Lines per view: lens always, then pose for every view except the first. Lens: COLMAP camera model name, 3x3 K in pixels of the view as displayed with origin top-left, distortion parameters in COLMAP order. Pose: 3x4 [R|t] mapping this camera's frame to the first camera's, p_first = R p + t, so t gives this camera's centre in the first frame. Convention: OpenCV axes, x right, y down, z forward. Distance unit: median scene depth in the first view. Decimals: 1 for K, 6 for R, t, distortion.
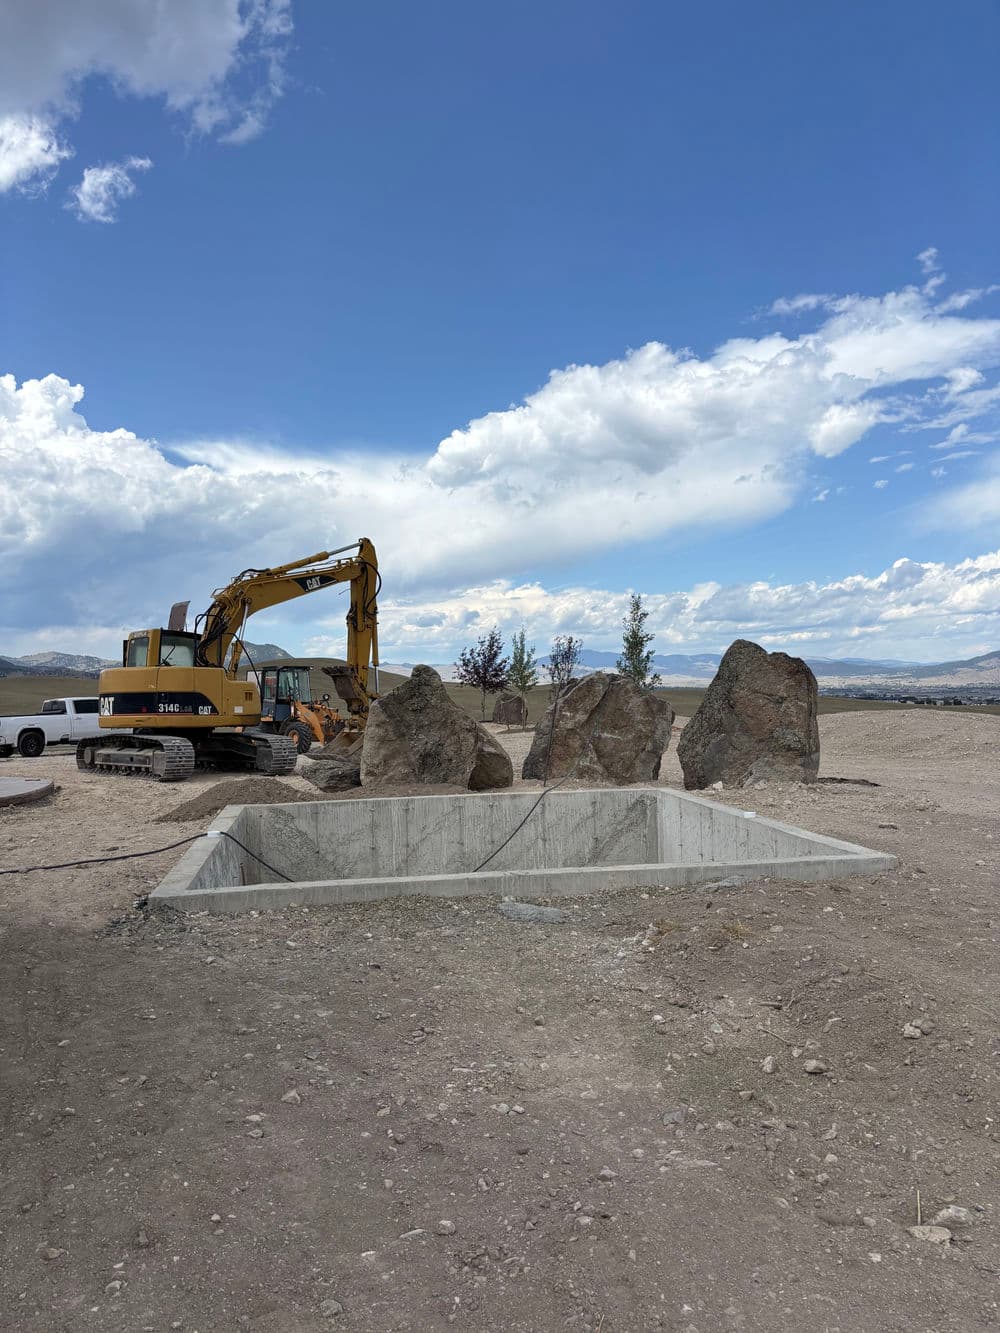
lens RADIAL K [[1035.0, 0, 501.4], [0, 1035.0, 620.6], [0, 0, 1]] dist [0.080854, -0.140663]
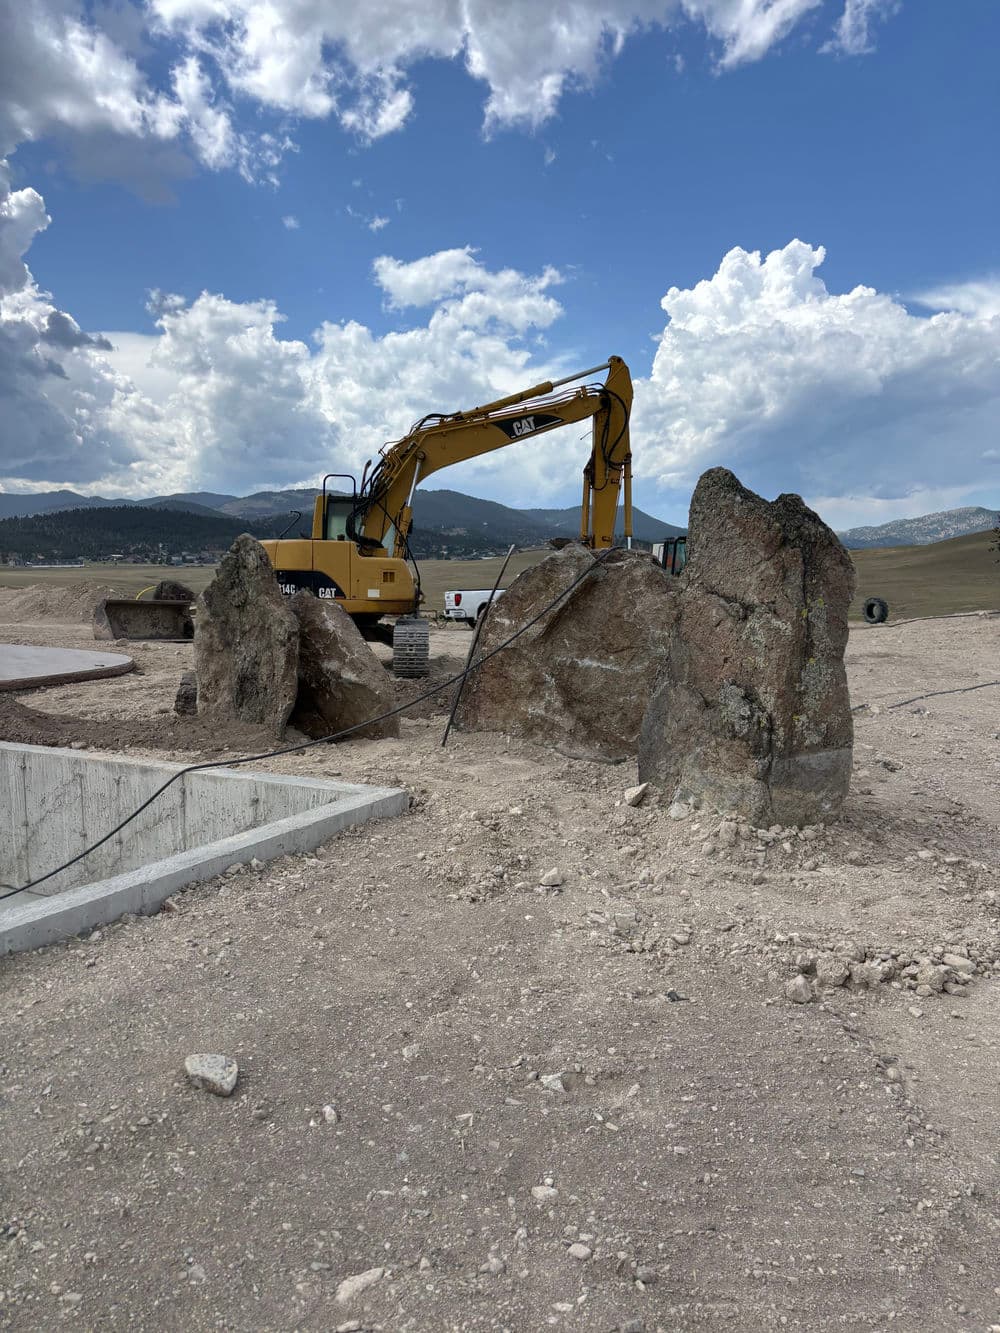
lens RADIAL K [[1035.0, 0, 501.4], [0, 1035.0, 620.6], [0, 0, 1]] dist [0.080854, -0.140663]
pose [[0.753545, 0.043656, -0.655946, 0.294926], [0.038135, 0.993210, 0.109912, 0.019690], [0.656290, -0.107838, 0.746763, 0.401916]]
